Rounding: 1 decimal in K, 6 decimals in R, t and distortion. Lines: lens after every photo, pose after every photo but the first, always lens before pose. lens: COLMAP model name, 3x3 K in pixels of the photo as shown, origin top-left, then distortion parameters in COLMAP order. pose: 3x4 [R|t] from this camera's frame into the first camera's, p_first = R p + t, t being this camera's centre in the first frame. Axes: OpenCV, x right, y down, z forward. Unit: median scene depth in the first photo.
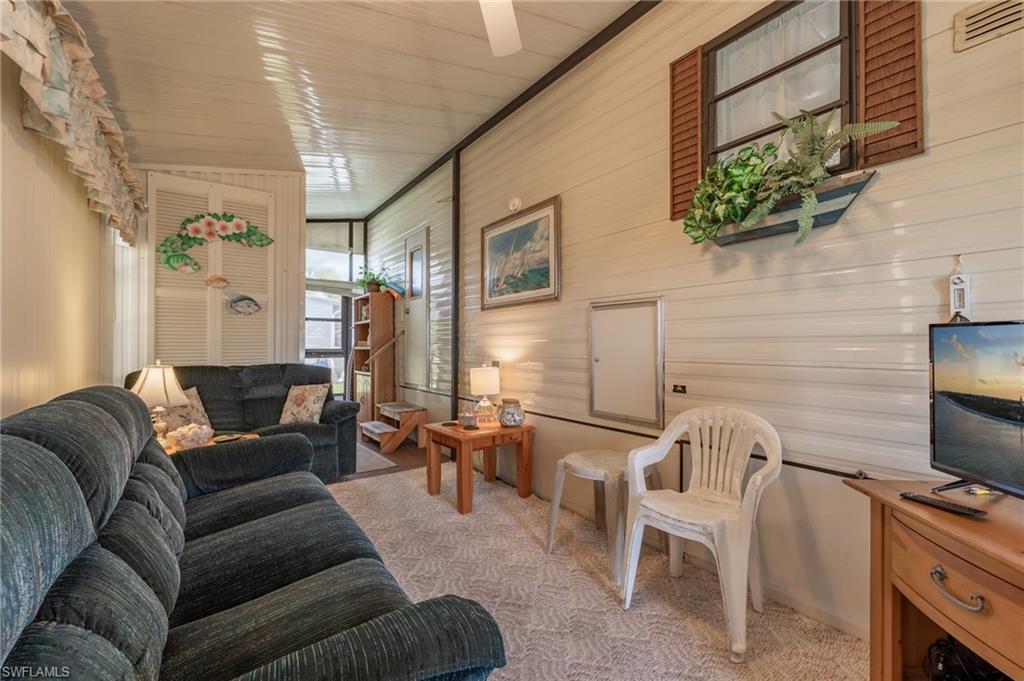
lens RADIAL K [[438.1, 0, 507.0], [0, 438.1, 344.6], [0, 0, 1]] dist [0.002194, -0.000811]
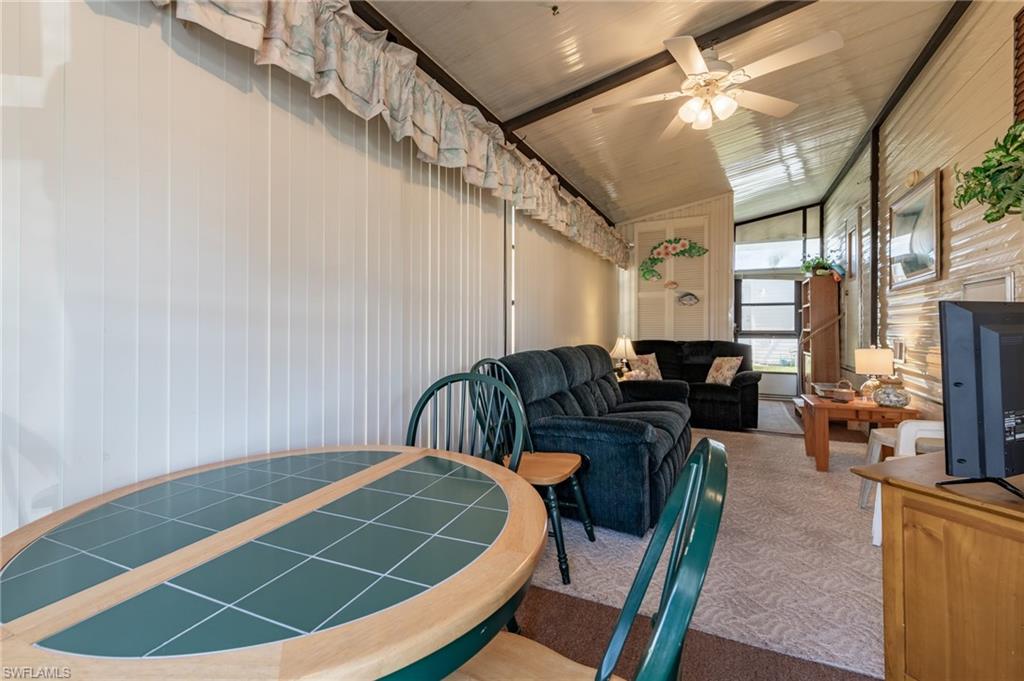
lens RADIAL K [[429.1, 0, 493.4], [0, 429.1, 326.4], [0, 0, 1]] dist [0.001597, -0.001063]
pose [[0.449602, -0.002553, -0.893225, 0.409460], [0.000732, 0.999997, -0.002490, 0.003000], [0.893229, 0.000466, 0.449602, -0.222330]]
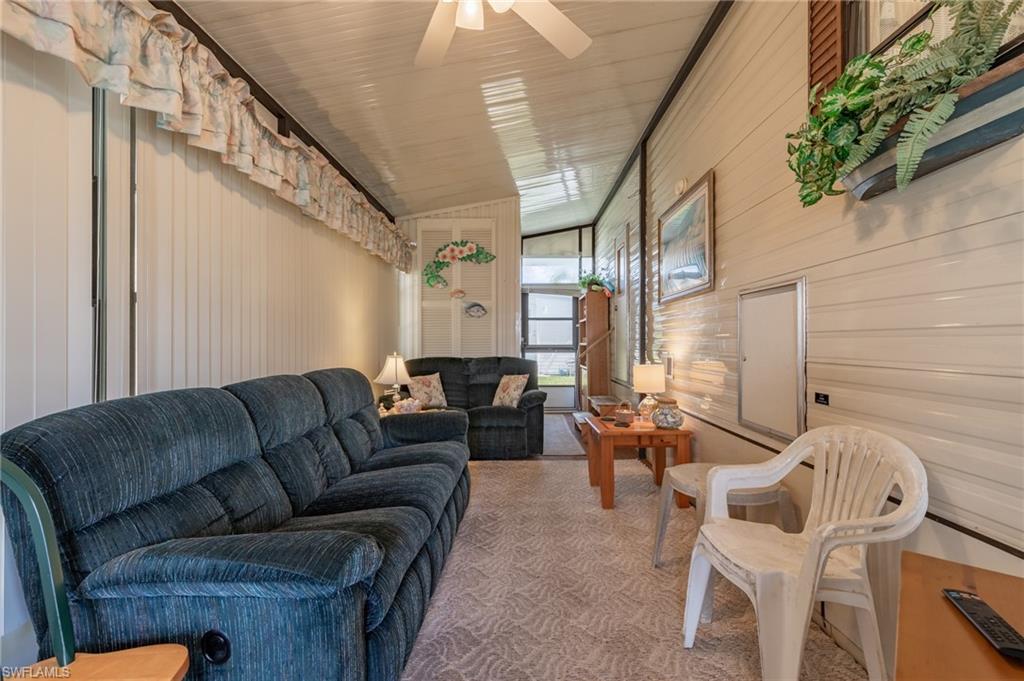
lens RADIAL K [[429.1, 0, 507.4], [0, 429.1, 341.1], [0, 0, 1]] dist [0.001597, -0.001063]
pose [[0.807131, -0.003781, -0.590361, 0.234012], [0.004674, 0.999989, -0.000014, 0.000006], [0.590354, -0.002748, 0.807140, 0.054225]]
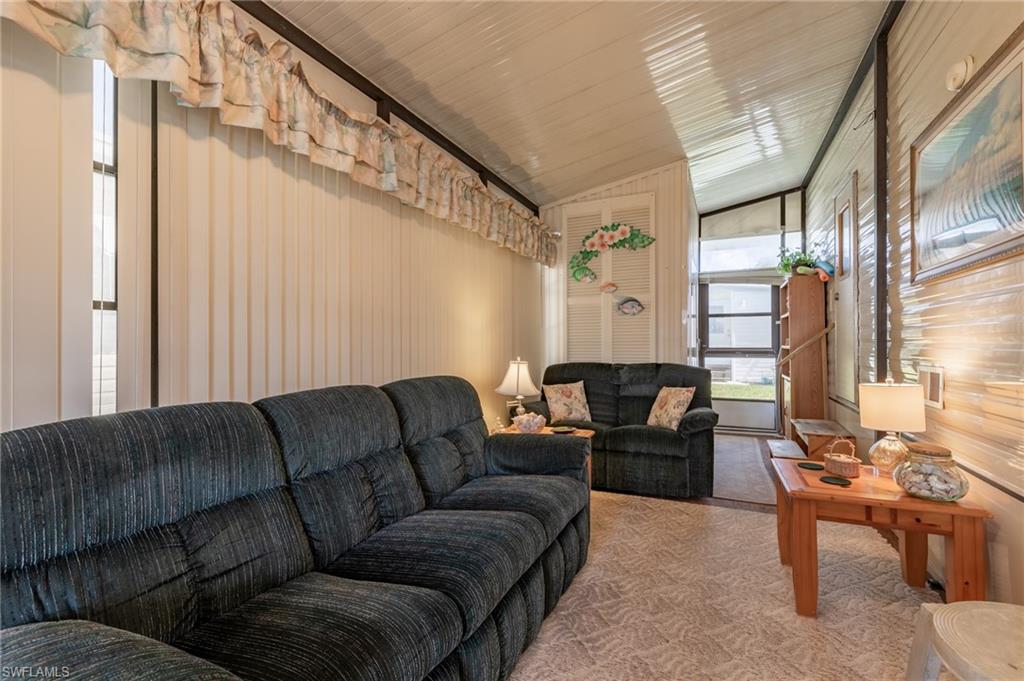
lens RADIAL K [[438.1, 0, 512.2], [0, 438.1, 341.3], [0, 0, 1]] dist [0.002194, -0.000811]
pose [[0.506507, -0.006856, -0.862208, 0.182102], [0.006219, 0.999971, -0.004298, -0.003524], [0.862213, -0.003185, 0.506536, 0.248729]]
